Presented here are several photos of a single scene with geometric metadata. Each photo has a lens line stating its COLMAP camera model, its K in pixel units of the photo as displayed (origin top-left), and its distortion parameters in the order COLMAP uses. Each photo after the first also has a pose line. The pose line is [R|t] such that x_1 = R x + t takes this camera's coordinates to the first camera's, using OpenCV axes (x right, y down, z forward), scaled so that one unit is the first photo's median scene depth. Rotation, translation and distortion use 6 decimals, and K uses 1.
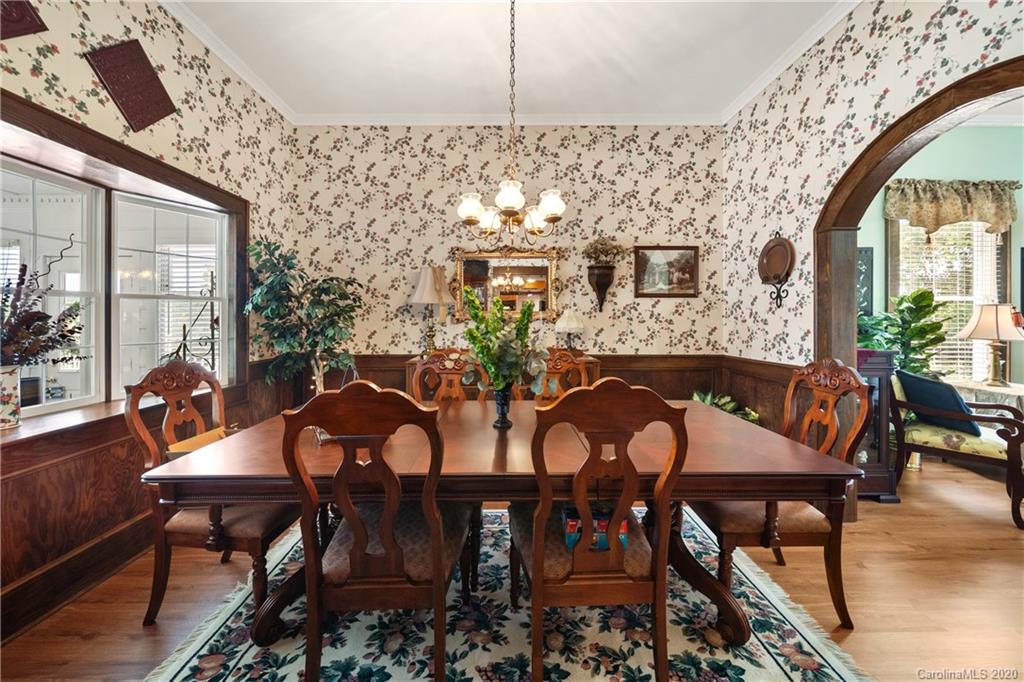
lens RADIAL K [[373.3, 0, 507.9], [0, 373.3, 320.3], [0, 0, 1]] dist [-0.000777, -0.000098]
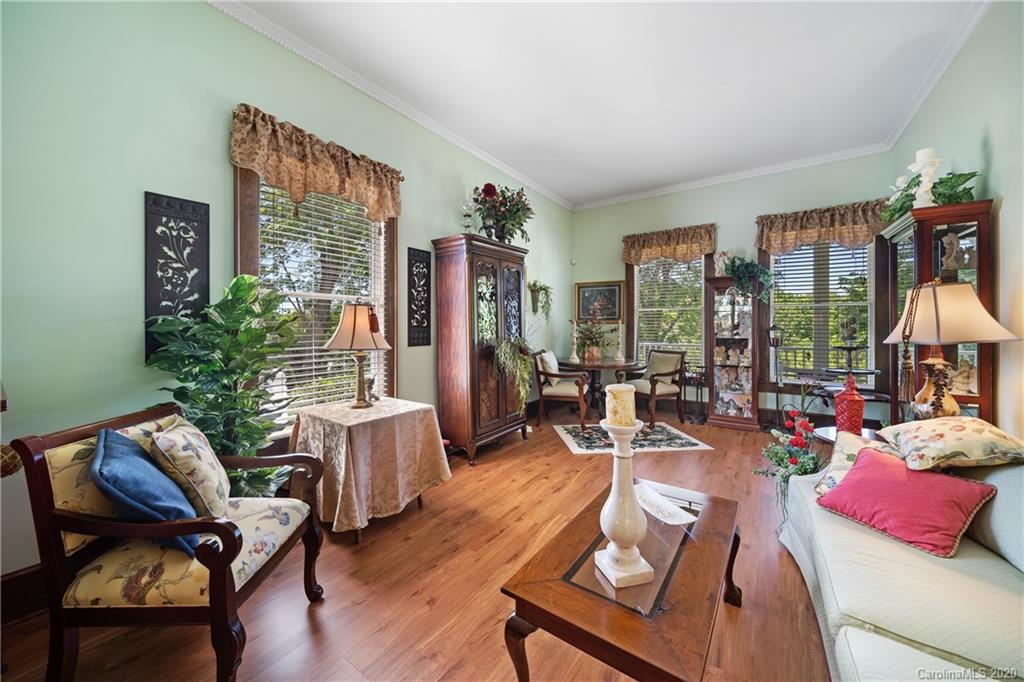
lens RADIAL K [[373.3, 0, 493.3], [0, 373.3, 325.6], [0, 0, 1]] dist [-0.000777, -0.000098]
pose [[0.610569, -0.001880, 0.791960, 0.798185], [0.008936, 0.999950, -0.004516, 0.008083], [-0.791912, 0.009835, 0.610556, 0.271477]]
